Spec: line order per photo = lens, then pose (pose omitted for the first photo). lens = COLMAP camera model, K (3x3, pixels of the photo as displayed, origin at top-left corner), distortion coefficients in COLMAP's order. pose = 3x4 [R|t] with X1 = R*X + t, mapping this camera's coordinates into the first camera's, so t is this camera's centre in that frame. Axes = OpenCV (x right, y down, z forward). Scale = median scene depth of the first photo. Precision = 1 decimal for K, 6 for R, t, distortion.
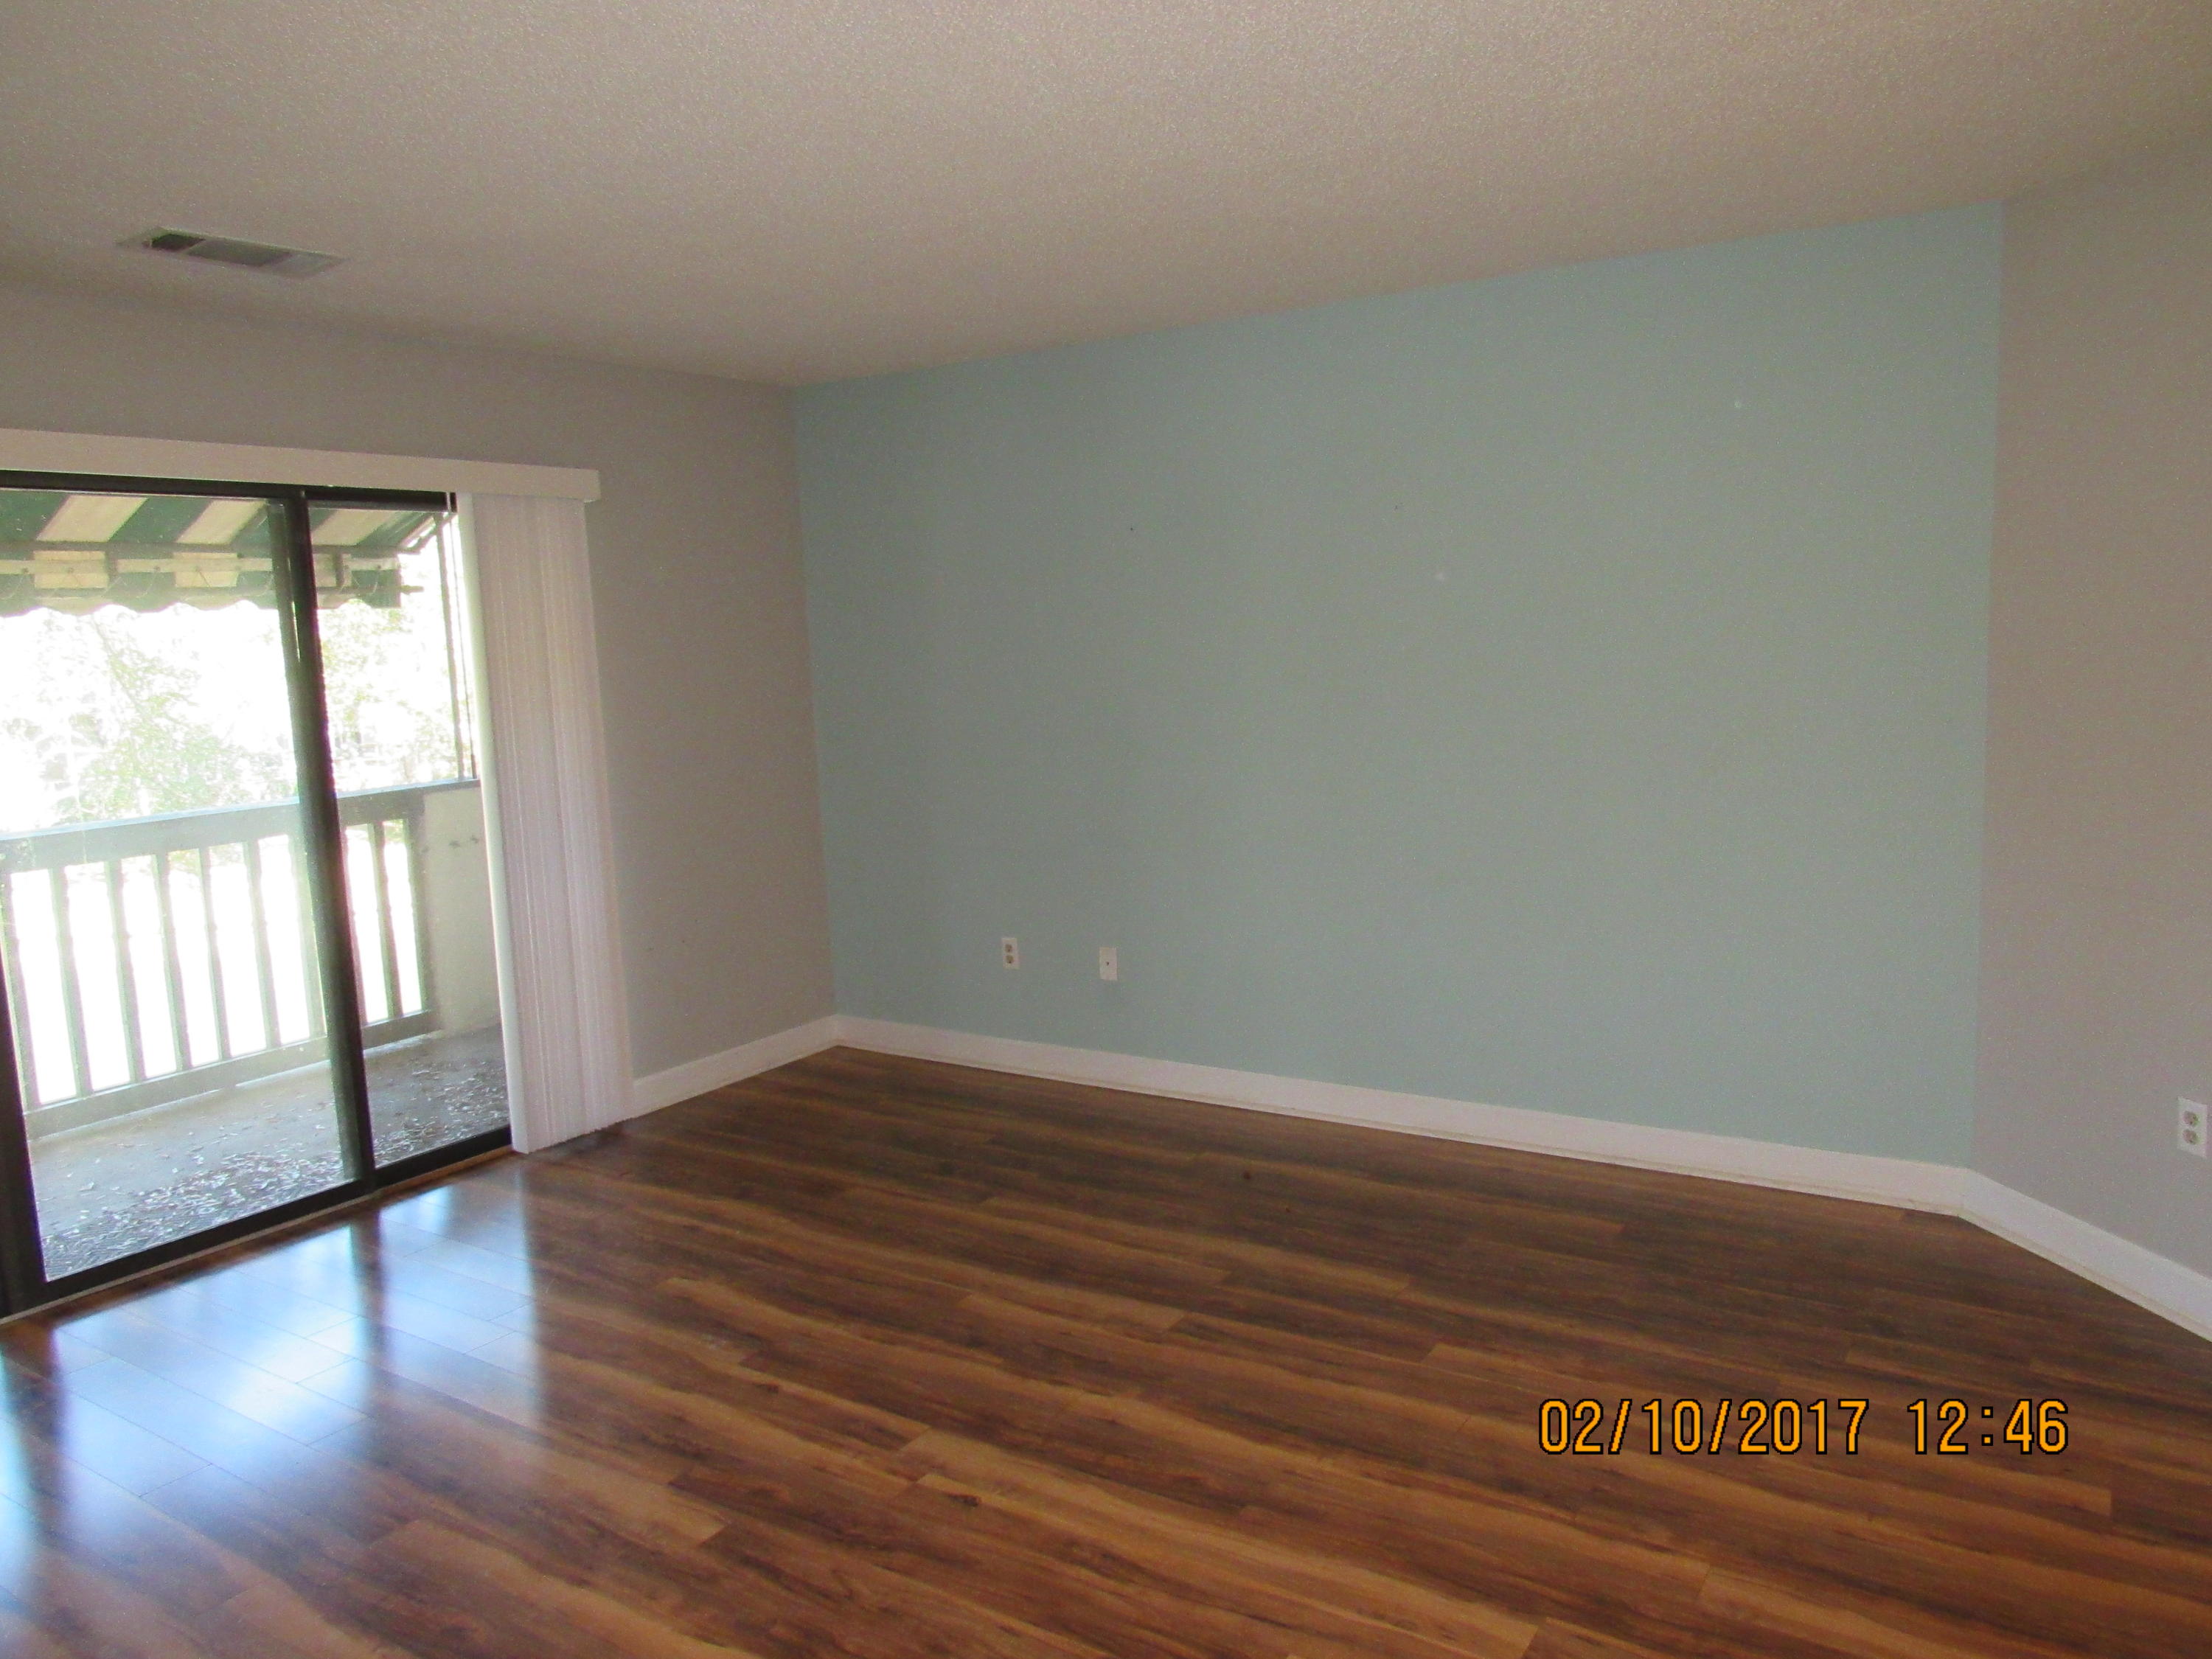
lens RADIAL K [[1555.3, 0, 1106.0], [0, 1555.3, 829.5], [0, 0, 1]] dist [-0.095175, 0.055428]
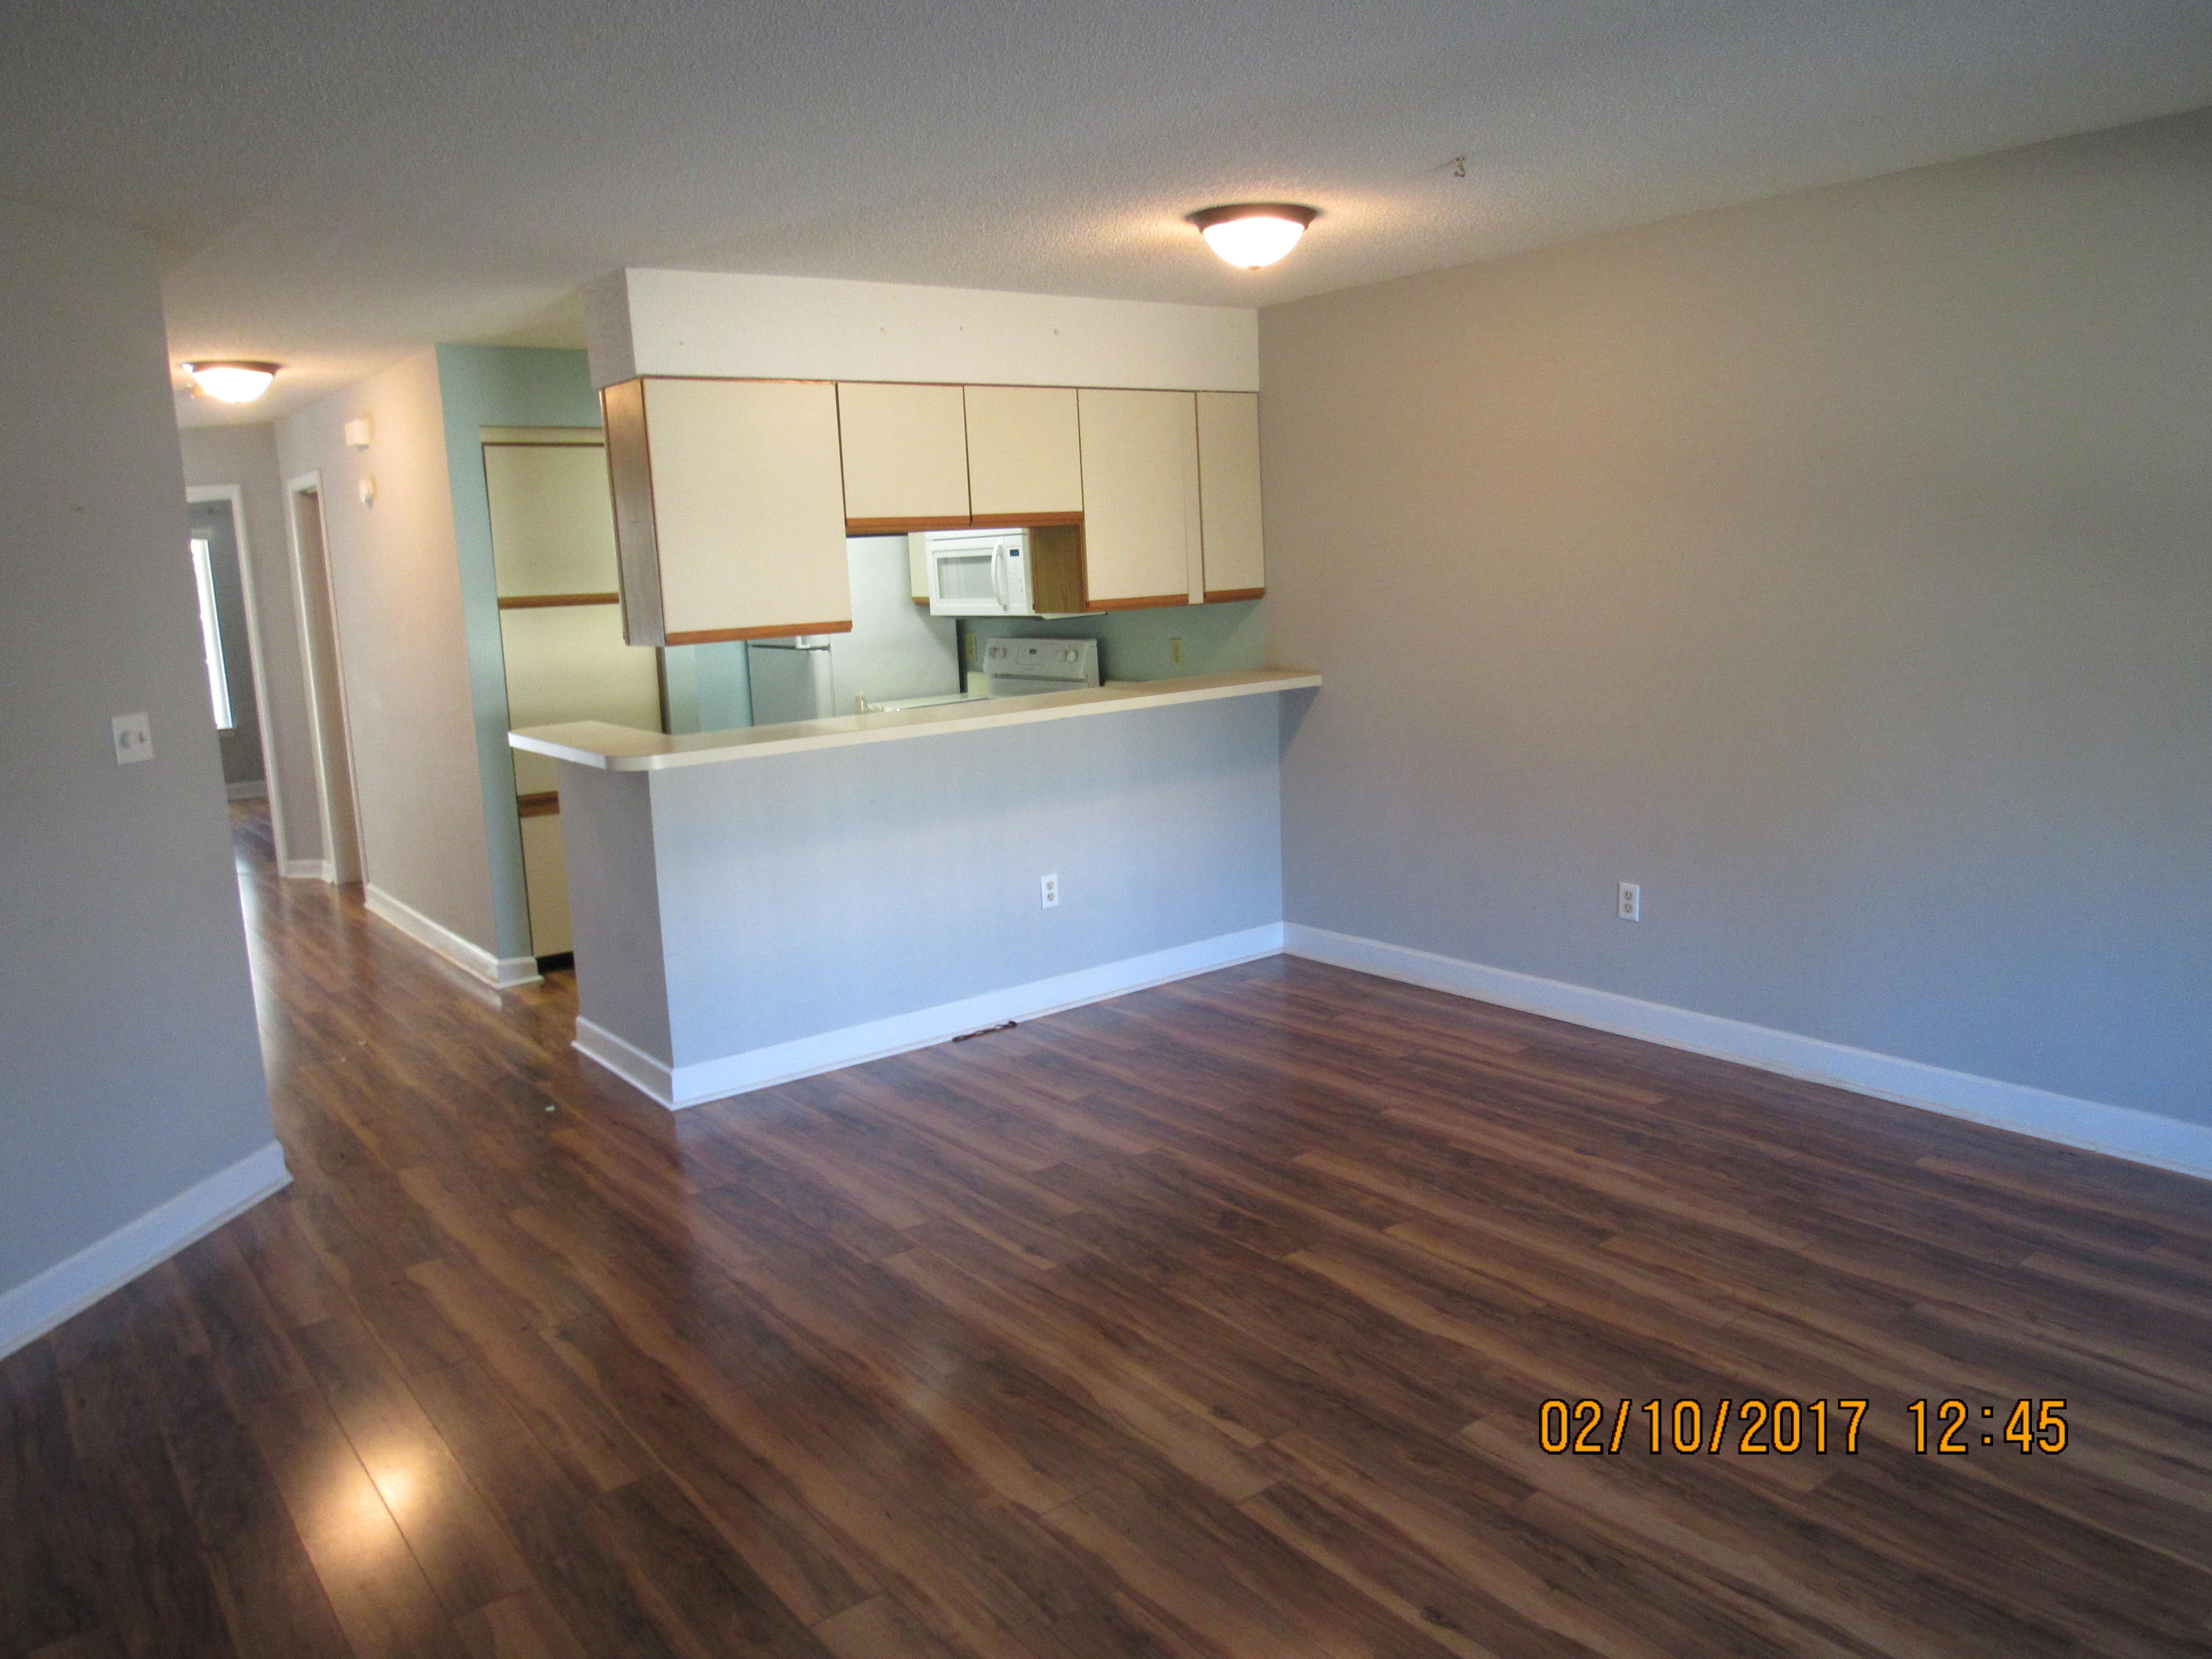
lens RADIAL K [[1557.7, 0, 1106.0], [0, 1557.7, 829.5], [0, 0, 1]] dist [-0.001331, 0.009256]
pose [[-0.941648, 0.018286, 0.336101, -0.360480], [0.119930, 0.951219, 0.284253, -0.230255], [-0.314507, 0.307975, -0.897907, 1.764187]]
